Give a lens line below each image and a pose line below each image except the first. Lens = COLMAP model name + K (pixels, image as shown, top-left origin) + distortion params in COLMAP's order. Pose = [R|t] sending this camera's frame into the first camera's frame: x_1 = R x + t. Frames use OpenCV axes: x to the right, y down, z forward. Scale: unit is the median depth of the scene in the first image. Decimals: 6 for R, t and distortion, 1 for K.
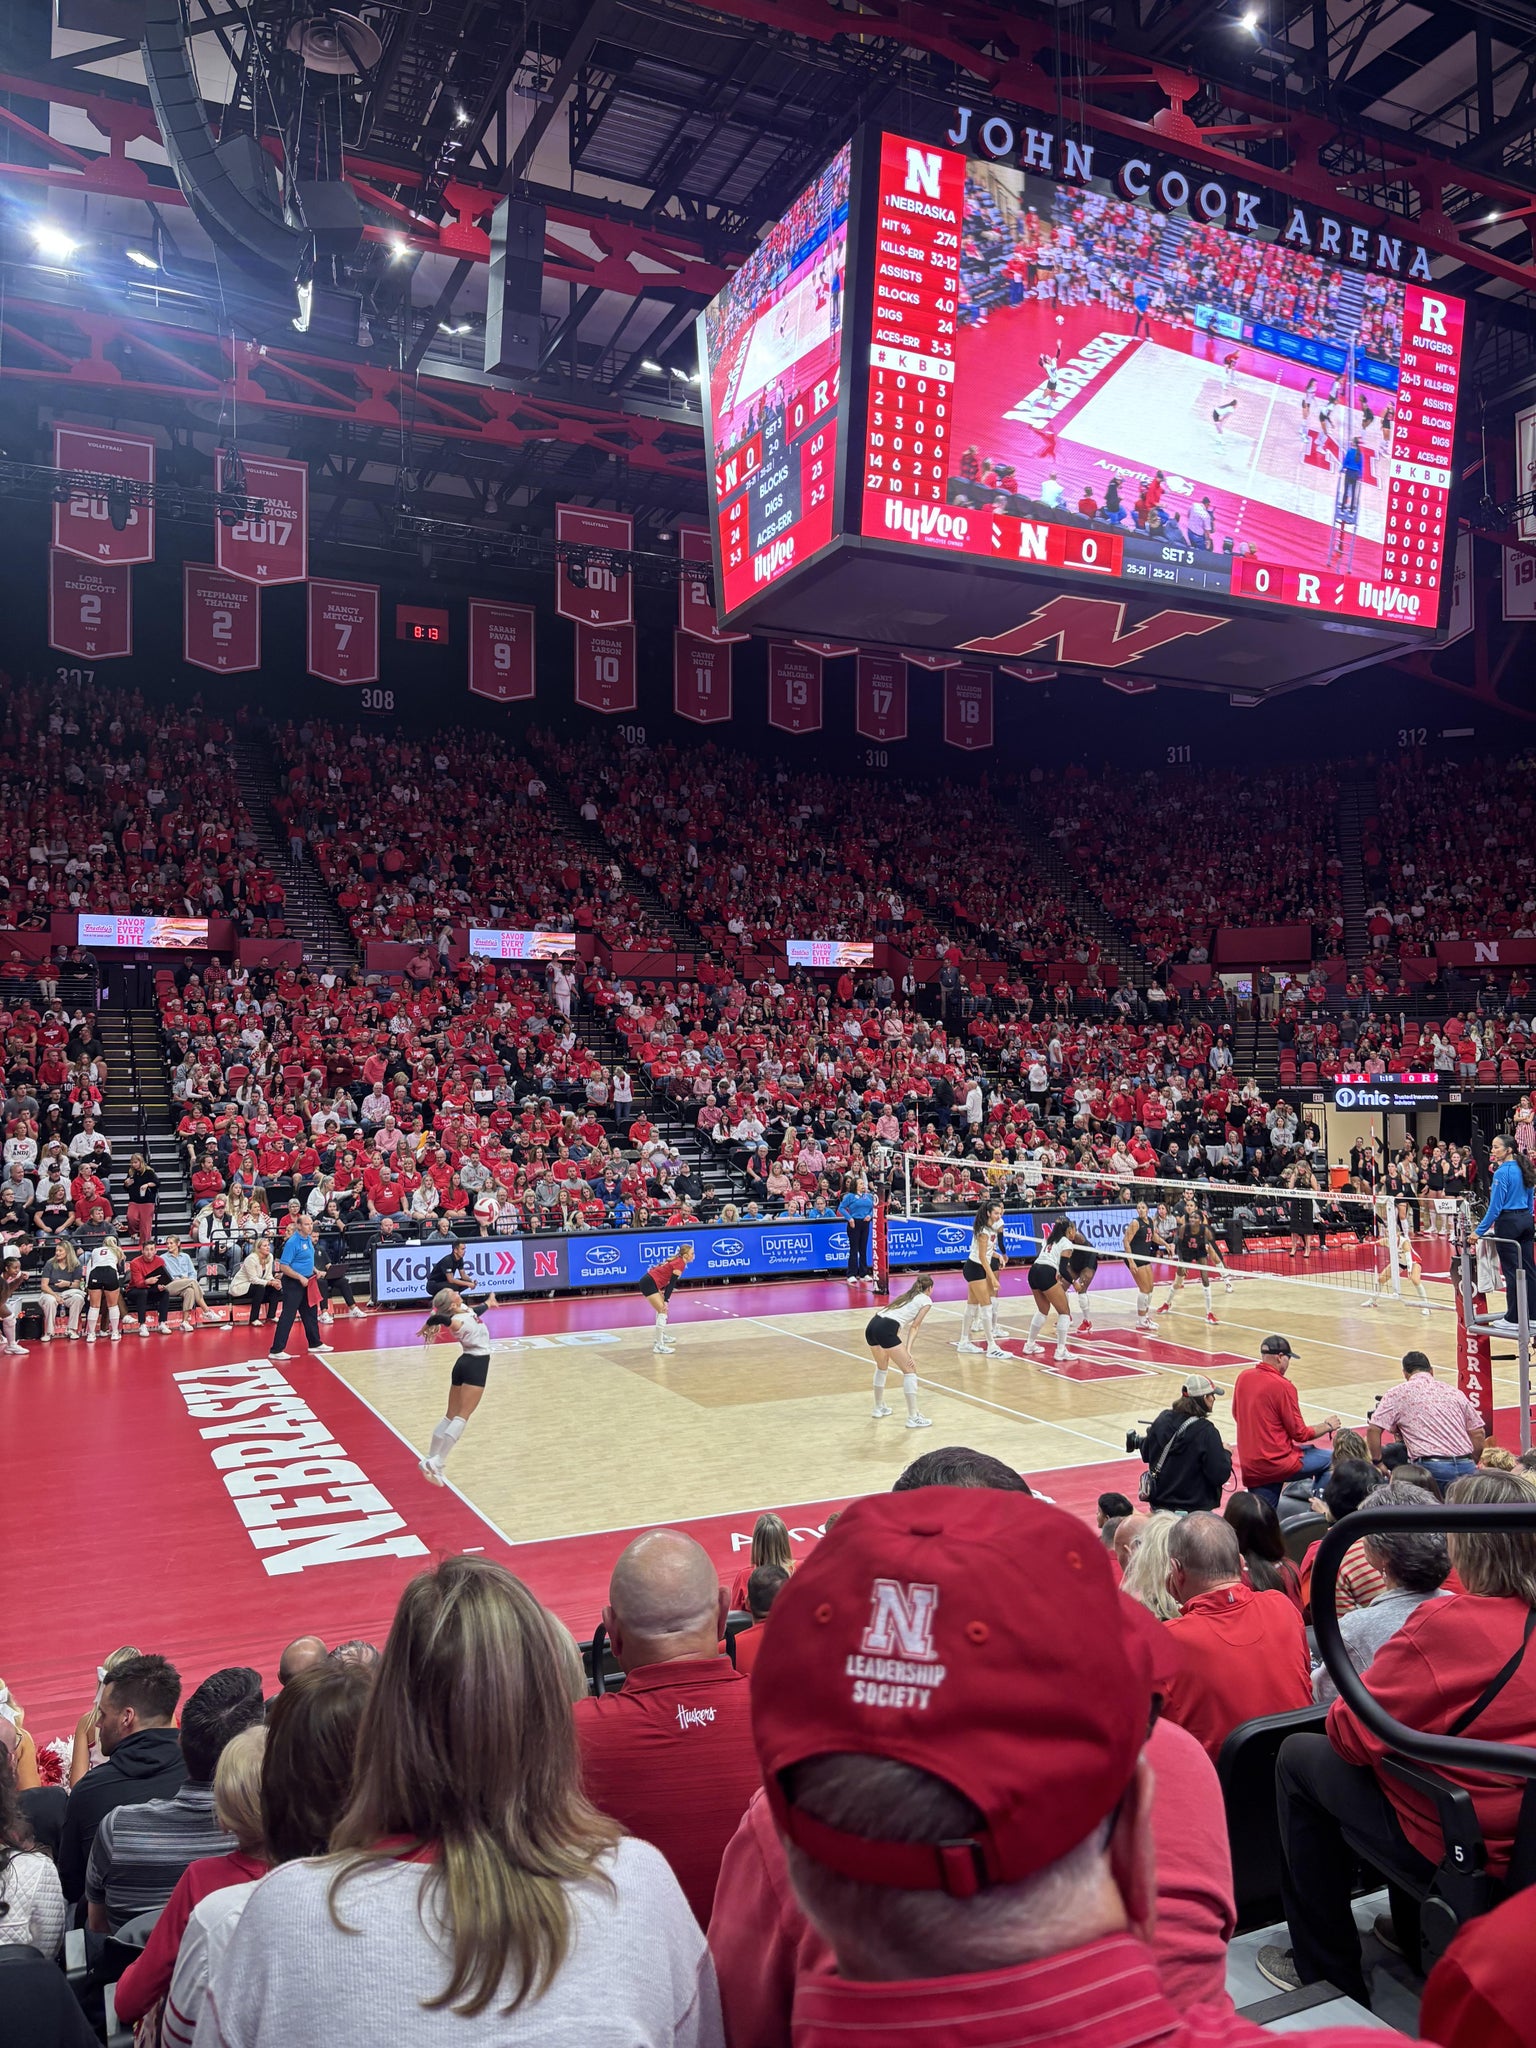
lens RADIAL K [[1555.5, 0, 814.9], [0, 1555.5, 1070.5], [0, 0, 1]] dist [0.005468, 0.001198]
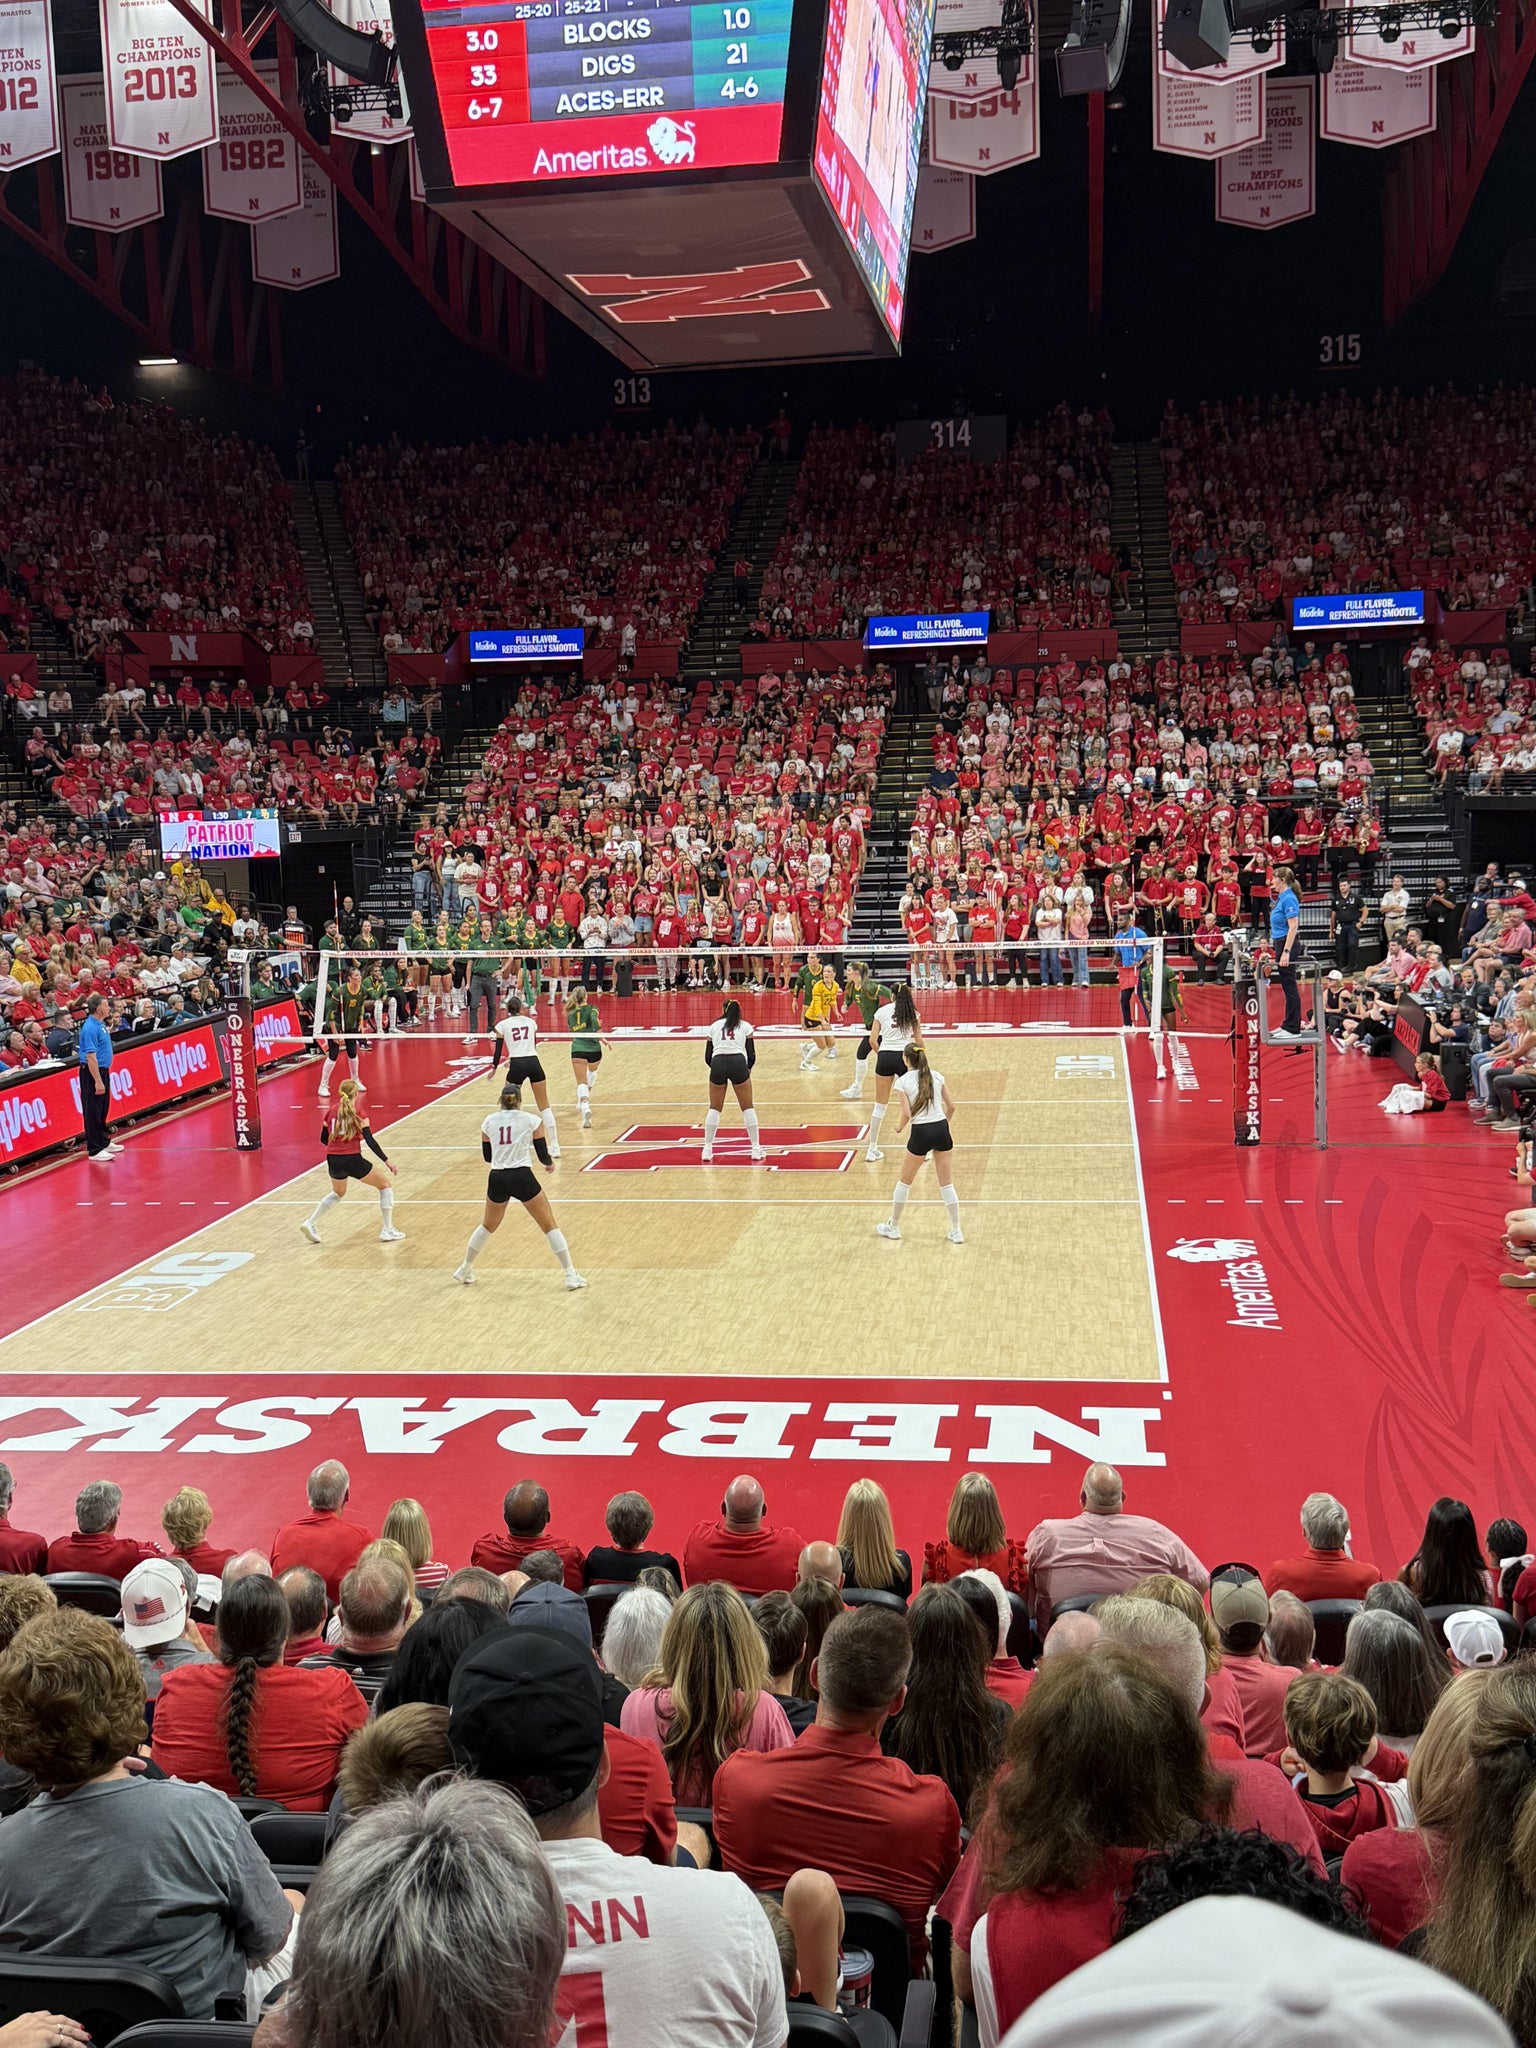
lens RADIAL K [[2227.9, 0, 768.0], [0, 2227.9, 1024.0], [0, 0, 1]] dist [0.020404, 0.012667]
pose [[0.576614, -0.116053, 0.808732, -1.206013], [0.032302, 0.992325, 0.119367, -0.051322], [-0.816378, -0.042705, 0.575937, 0.422731]]
